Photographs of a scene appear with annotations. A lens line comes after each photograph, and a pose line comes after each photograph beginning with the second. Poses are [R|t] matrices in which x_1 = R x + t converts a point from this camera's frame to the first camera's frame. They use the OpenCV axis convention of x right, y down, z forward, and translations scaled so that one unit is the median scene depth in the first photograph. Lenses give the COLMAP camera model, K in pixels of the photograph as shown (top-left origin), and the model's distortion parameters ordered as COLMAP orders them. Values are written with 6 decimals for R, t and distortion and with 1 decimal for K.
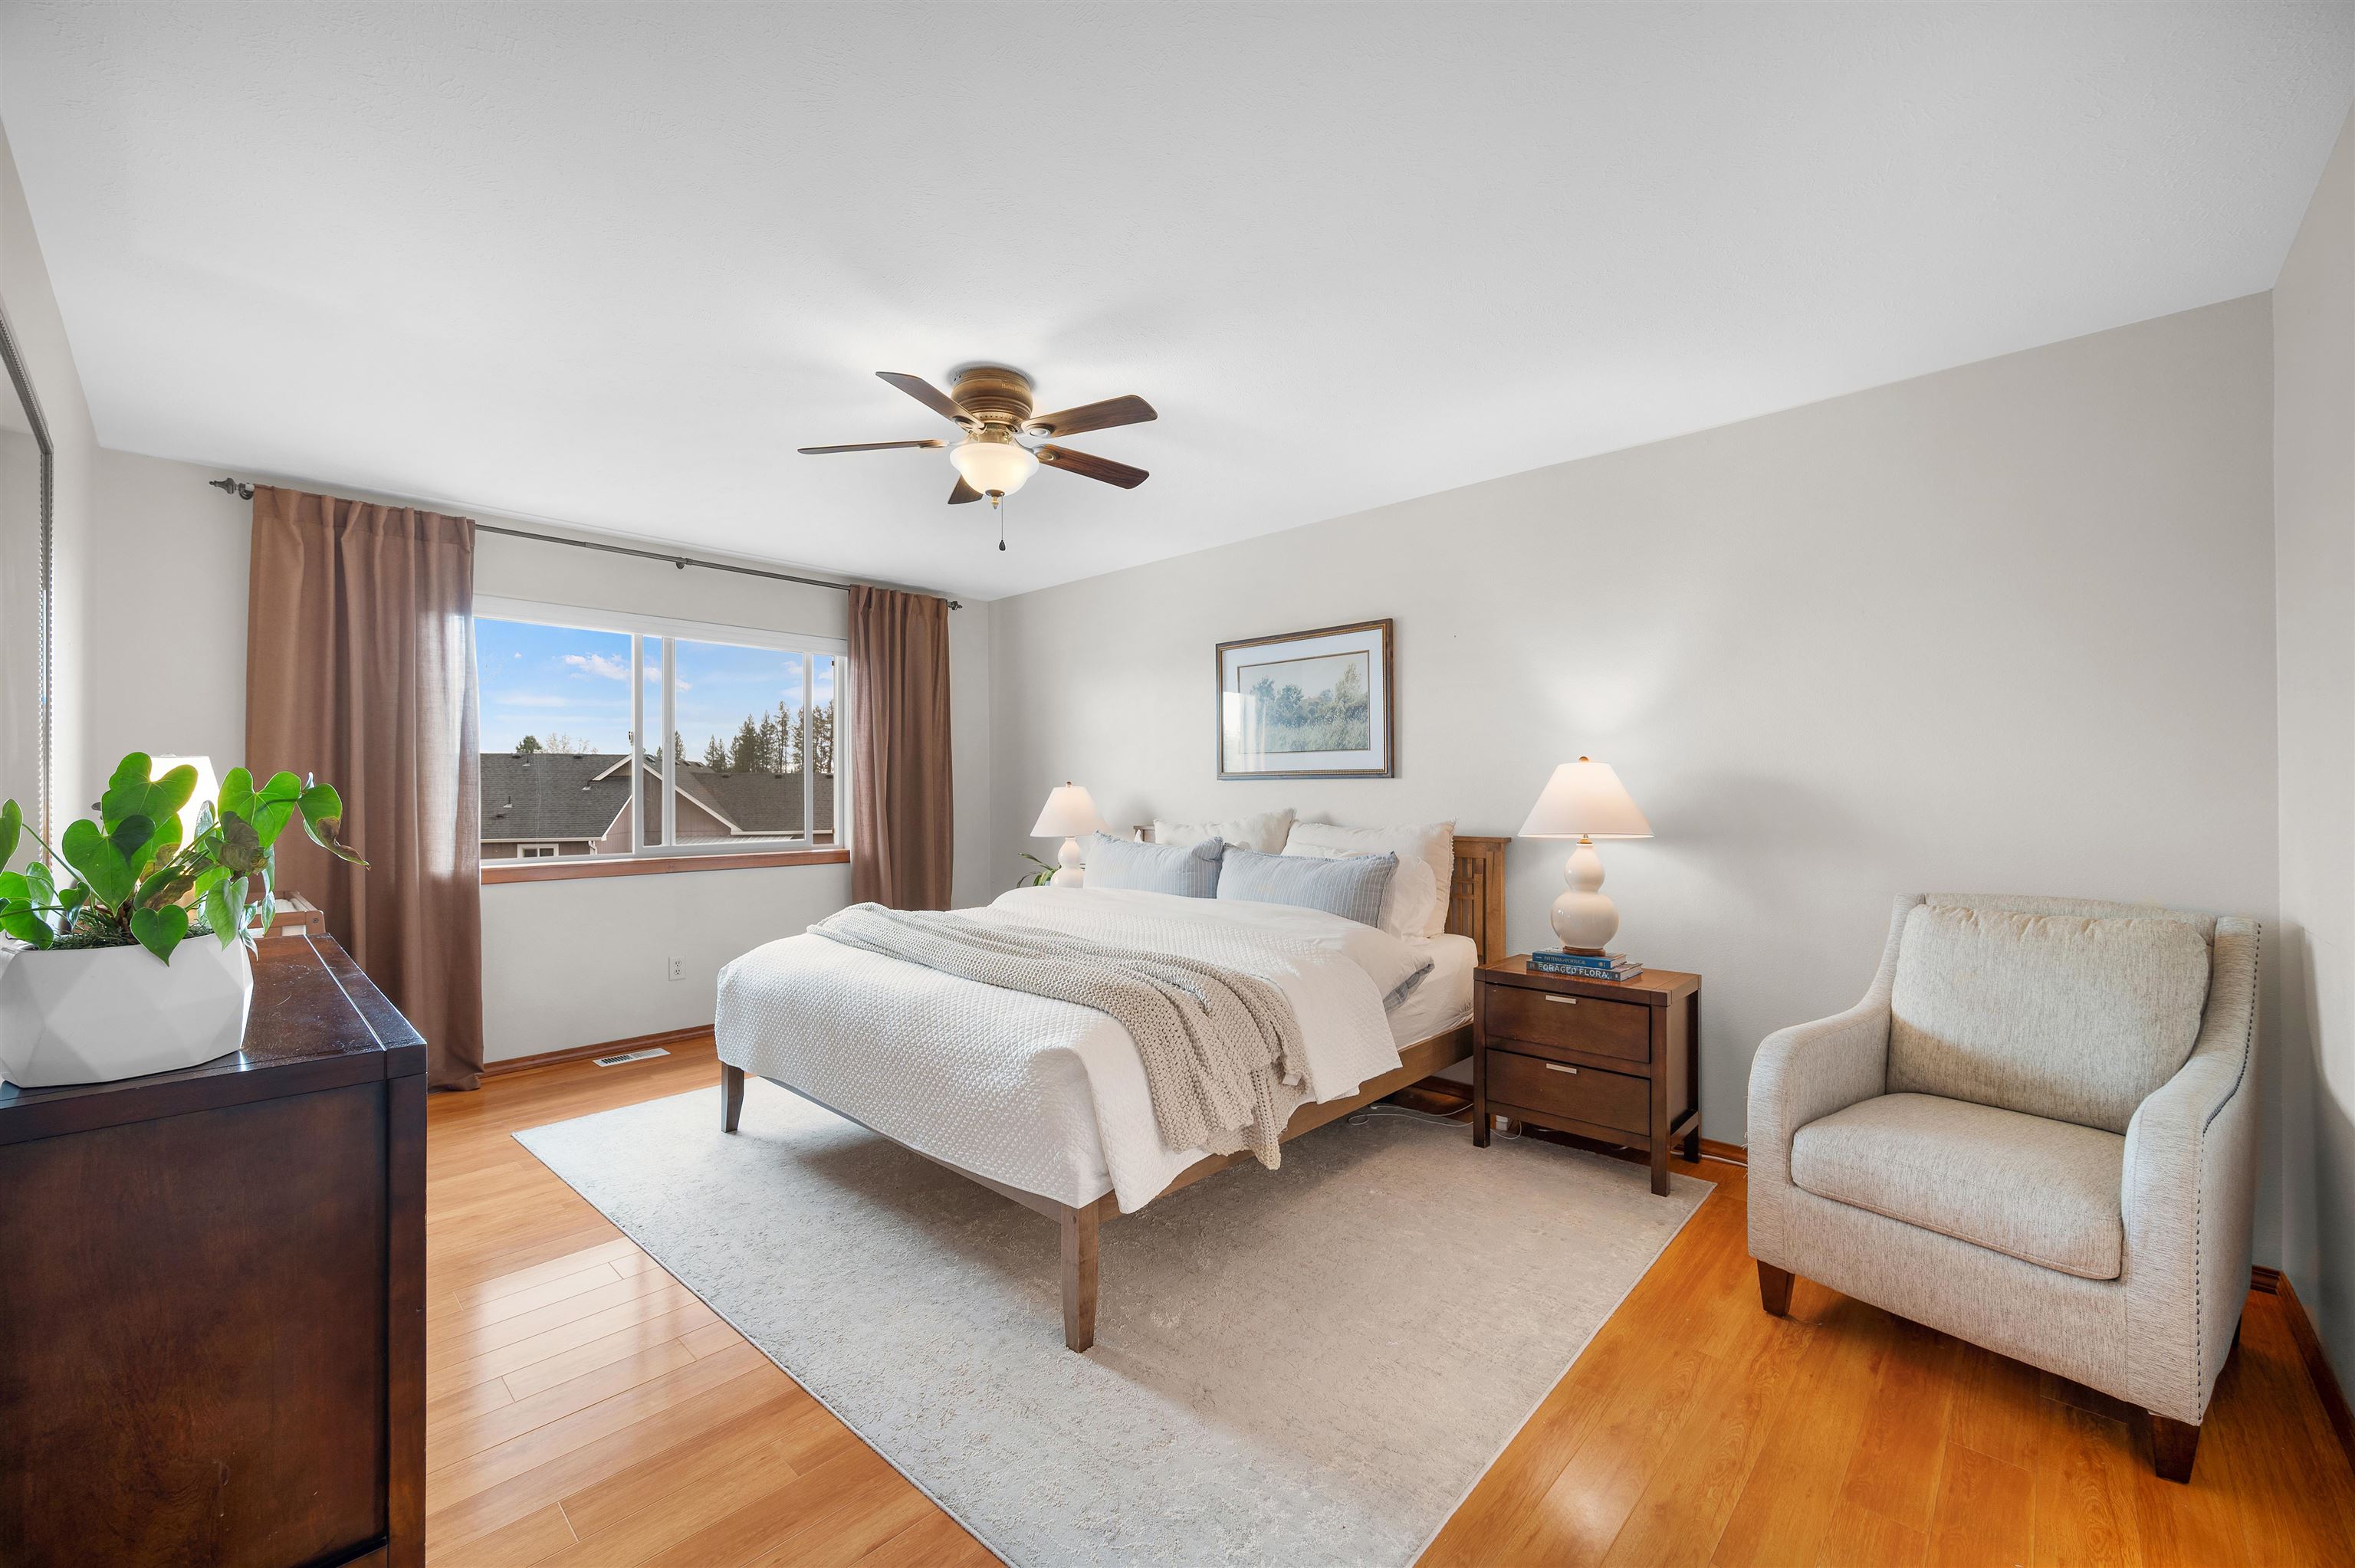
lens RADIAL K [[919.3, 0, 1178.2], [0, 919.3, 787.1], [0, 0, 1]] dist [-0.000961, 0.000288]
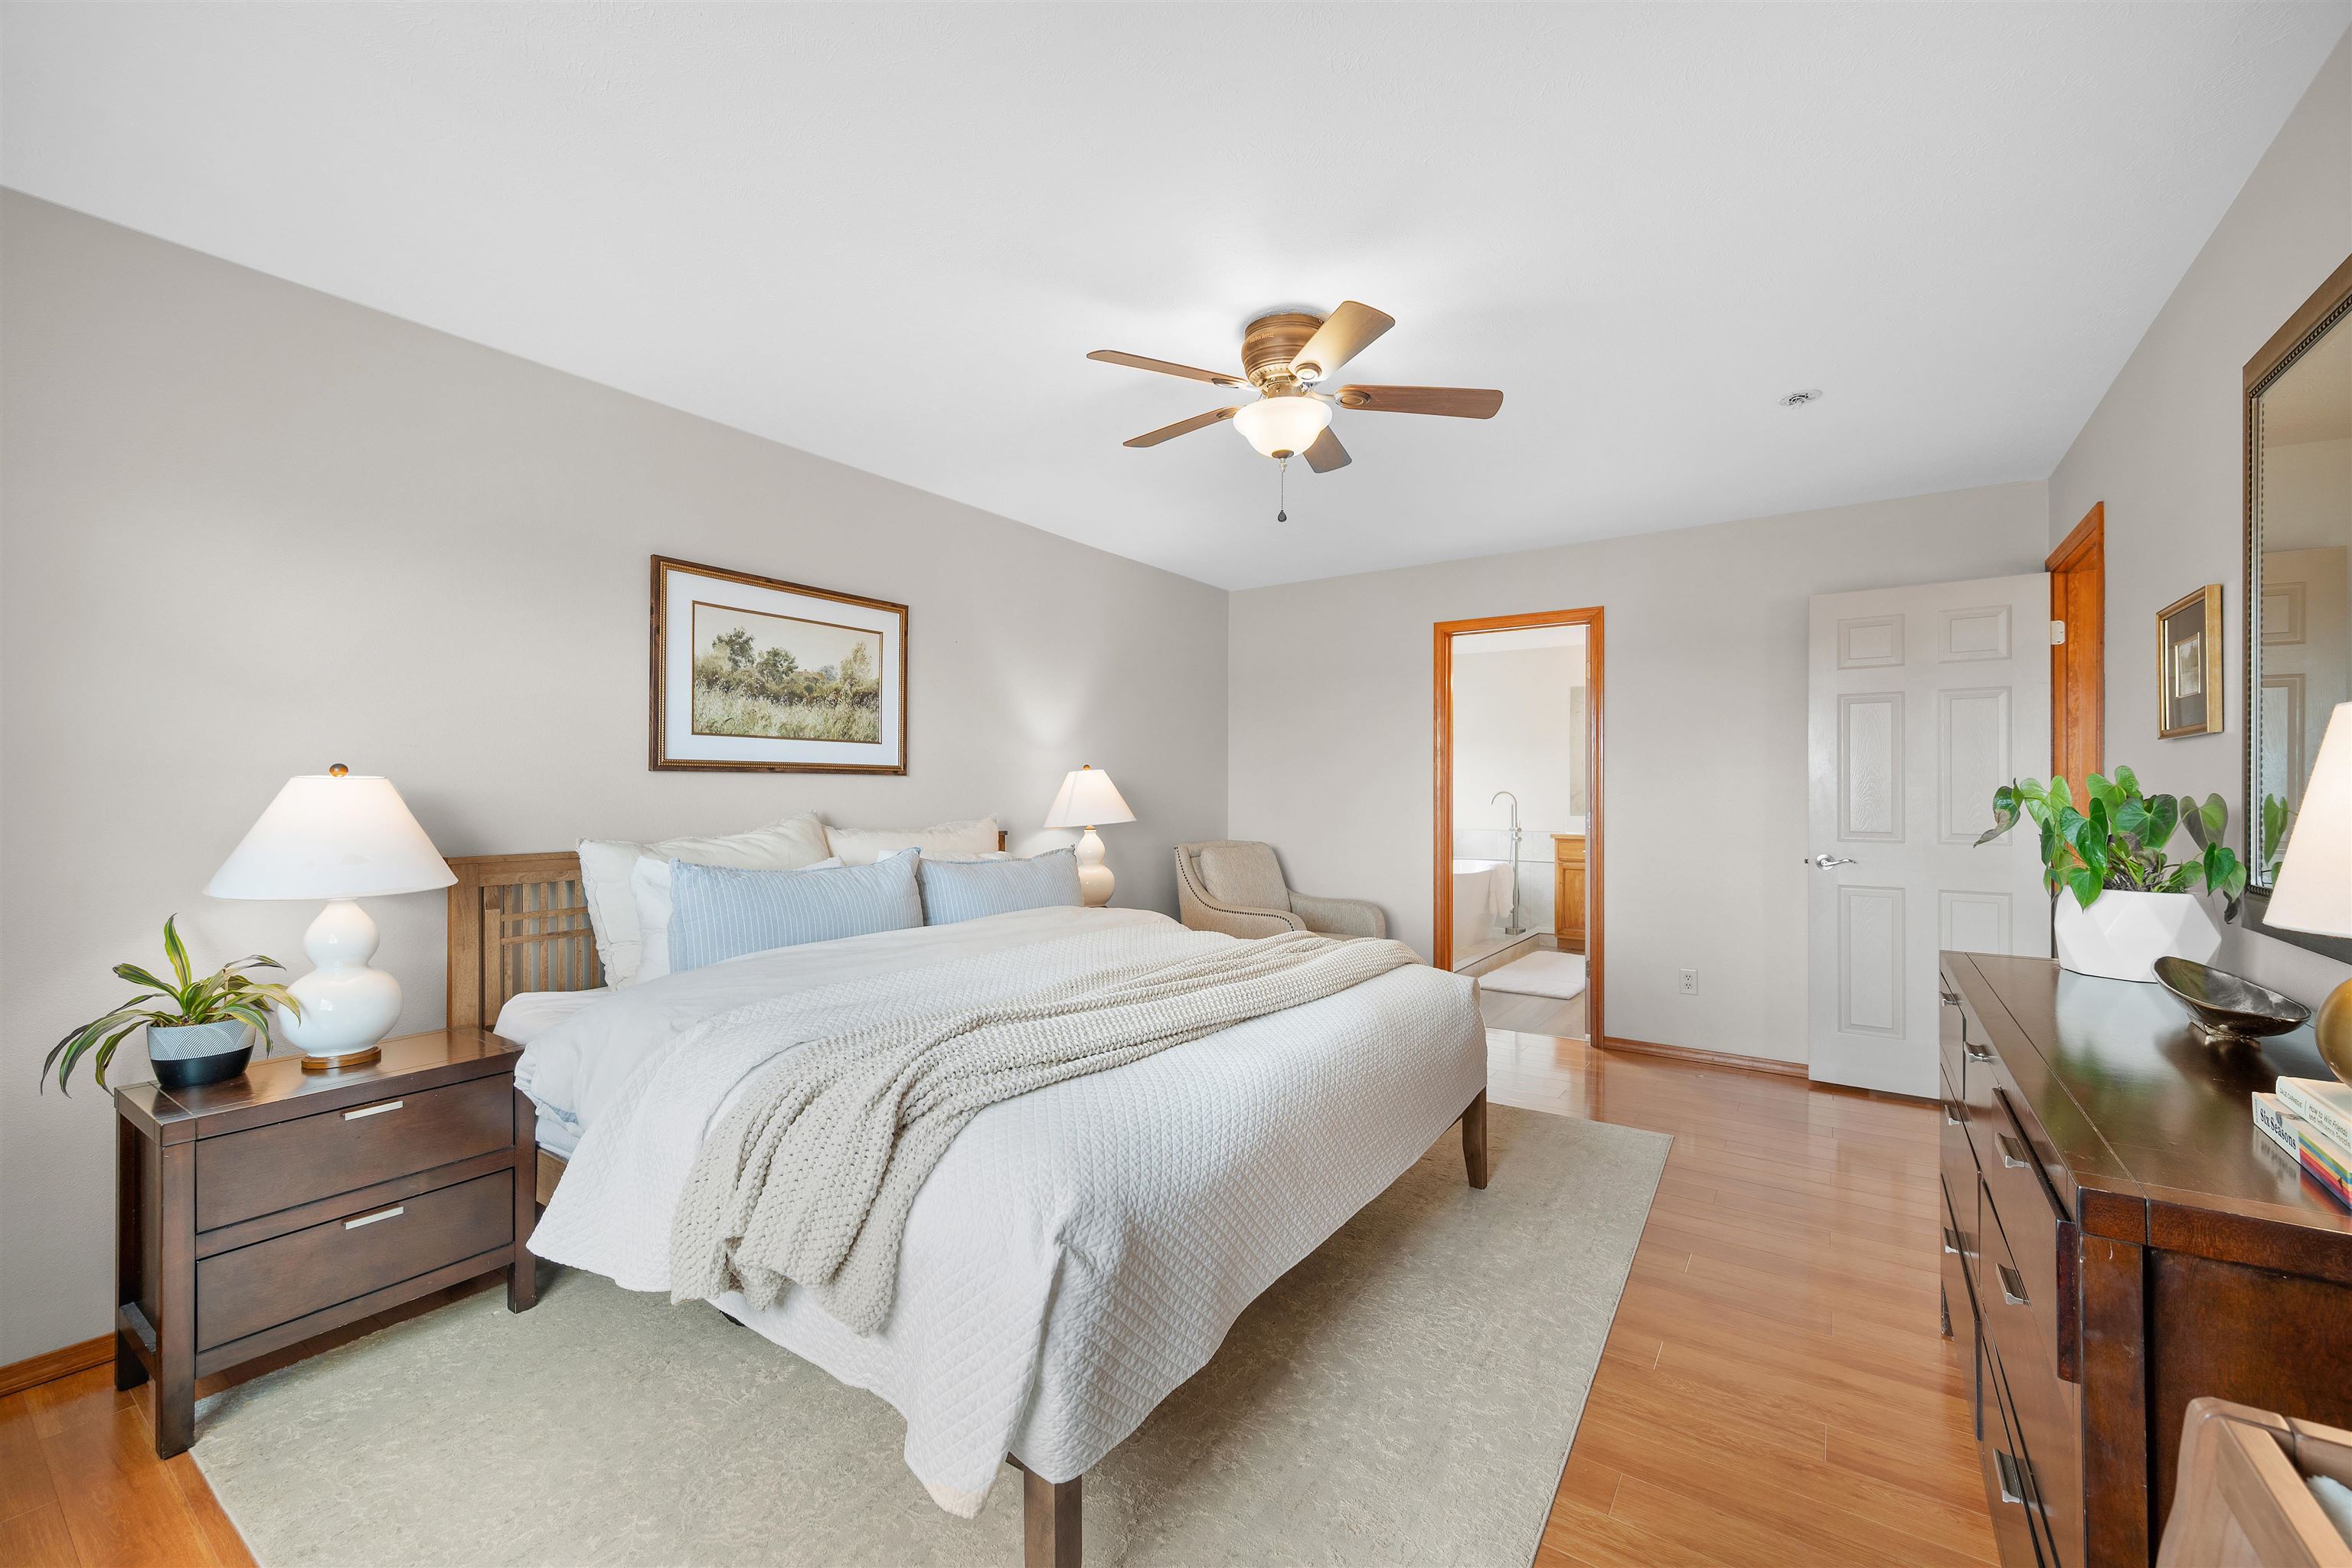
lens RADIAL K [[918.2, 0, 1179.0], [0, 918.2, 789.9], [0, 0, 1]] dist [-0.000961, 0.000288]
pose [[-0.131058, 0.011237, 0.991311, -0.698019], [0.003718, 0.999934, -0.010843, 0.014988], [-0.991368, 0.002264, -0.131091, 0.807820]]
